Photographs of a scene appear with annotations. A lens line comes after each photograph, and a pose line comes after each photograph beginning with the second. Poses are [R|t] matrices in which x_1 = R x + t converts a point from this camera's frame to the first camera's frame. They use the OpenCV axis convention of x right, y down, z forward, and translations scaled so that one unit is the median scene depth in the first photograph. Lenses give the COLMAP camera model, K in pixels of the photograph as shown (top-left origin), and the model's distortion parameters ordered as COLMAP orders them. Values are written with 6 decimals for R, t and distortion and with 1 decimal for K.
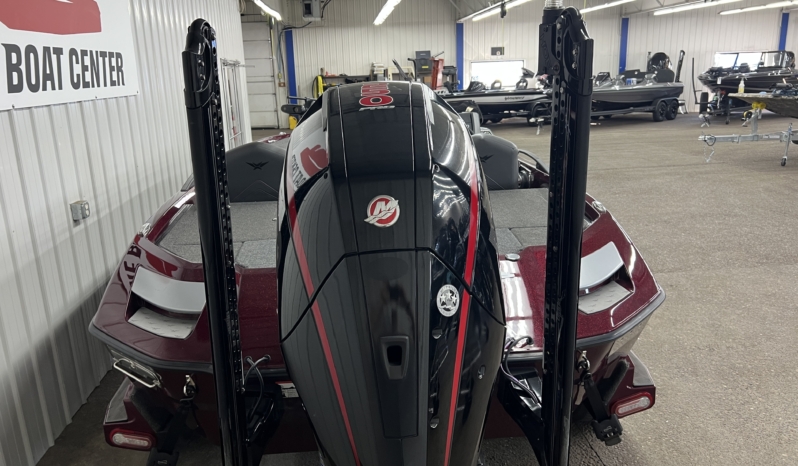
lens RADIAL K [[611.2, 0, 398.6], [0, 611.2, 247.7], [0, 0, 1]] dist [0.040303, -0.059854]
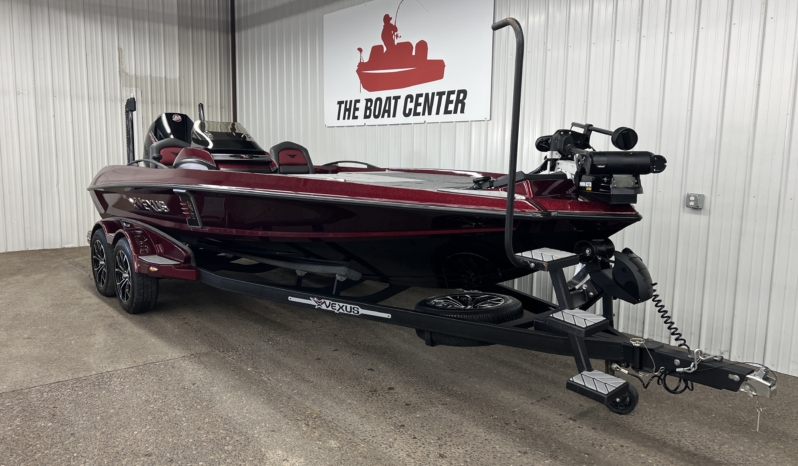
lens RADIAL K [[629.5, 0, 410.4], [0, 629.5, 234.0], [0, 0, 1]] dist [0.001975, -0.002610]
pose [[-0.811103, 0.084134, -0.578820, 0.610631], [-0.158346, 0.921061, 0.355771, -0.650178], [0.563061, 0.380221, -0.733754, 2.702569]]
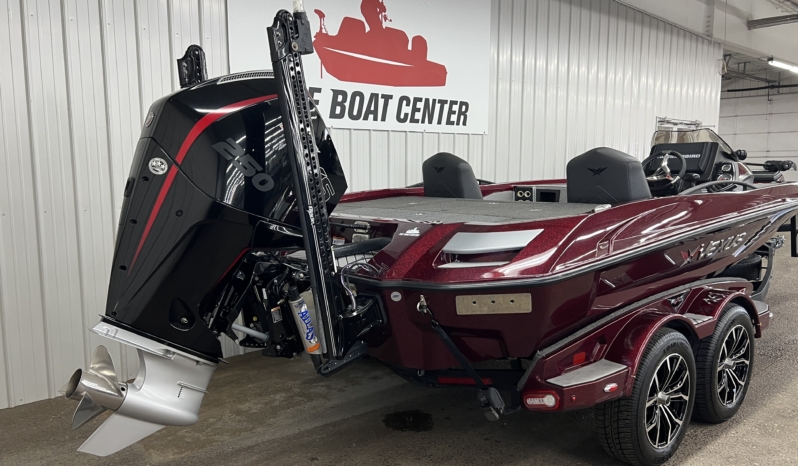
lens RADIAL K [[629.5, 0, 410.4], [0, 629.5, 234.0], [0, 0, 1]] dist [0.001975, -0.002610]
pose [[0.624863, 0.108568, -0.773149, 0.737673], [-0.226271, 0.972966, -0.046247, 0.071225], [0.747227, 0.203839, 0.632536, 0.130943]]
